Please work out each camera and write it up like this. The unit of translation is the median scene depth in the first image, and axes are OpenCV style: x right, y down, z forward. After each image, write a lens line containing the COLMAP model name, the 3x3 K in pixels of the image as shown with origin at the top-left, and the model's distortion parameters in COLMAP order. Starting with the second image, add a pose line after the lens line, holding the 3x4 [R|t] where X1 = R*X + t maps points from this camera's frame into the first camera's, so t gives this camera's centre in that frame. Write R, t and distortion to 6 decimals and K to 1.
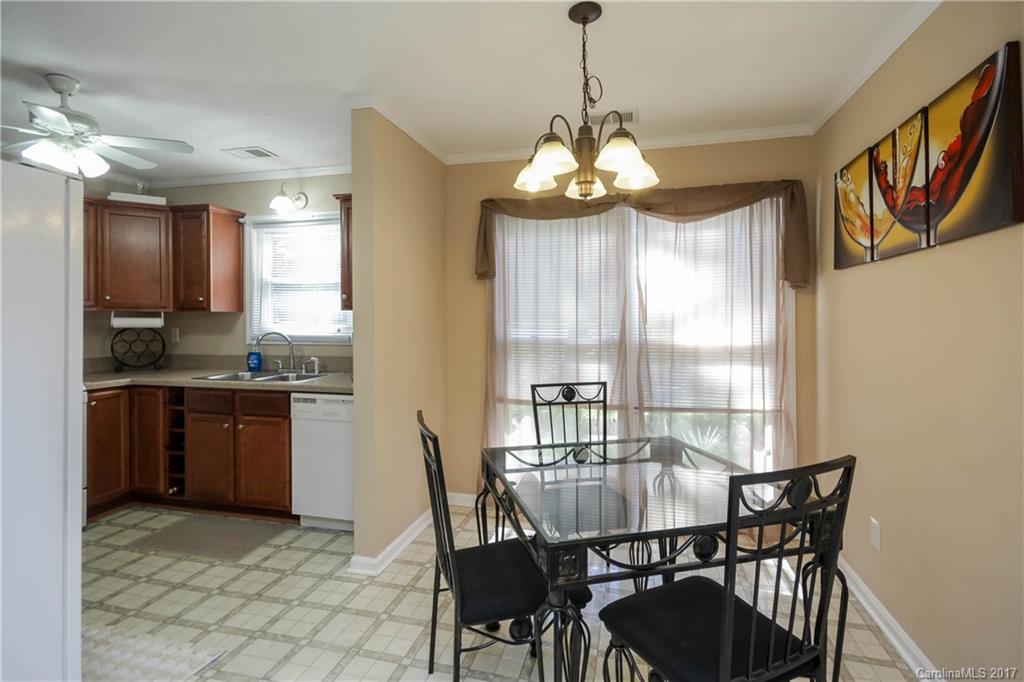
lens RADIAL K [[489.2, 0, 510.8], [0, 489.2, 323.2], [0, 0, 1]] dist [0.001792, 0.000194]
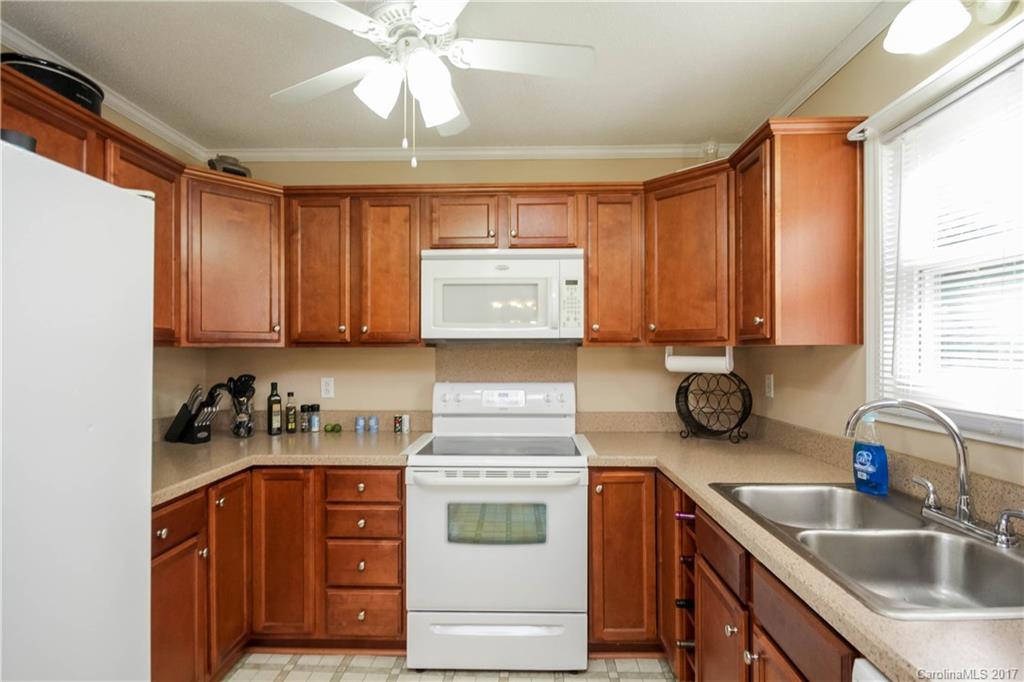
lens RADIAL K [[505.5, 0, 512.4], [0, 505.5, 352.5], [0, 0, 1]] dist [0.000549, 0.000151]
pose [[0.225276, 0.000216, -0.974295, -0.192011], [-0.004070, 0.999991, -0.000719, -0.015279], [0.974287, 0.004128, 0.225275, 0.648640]]
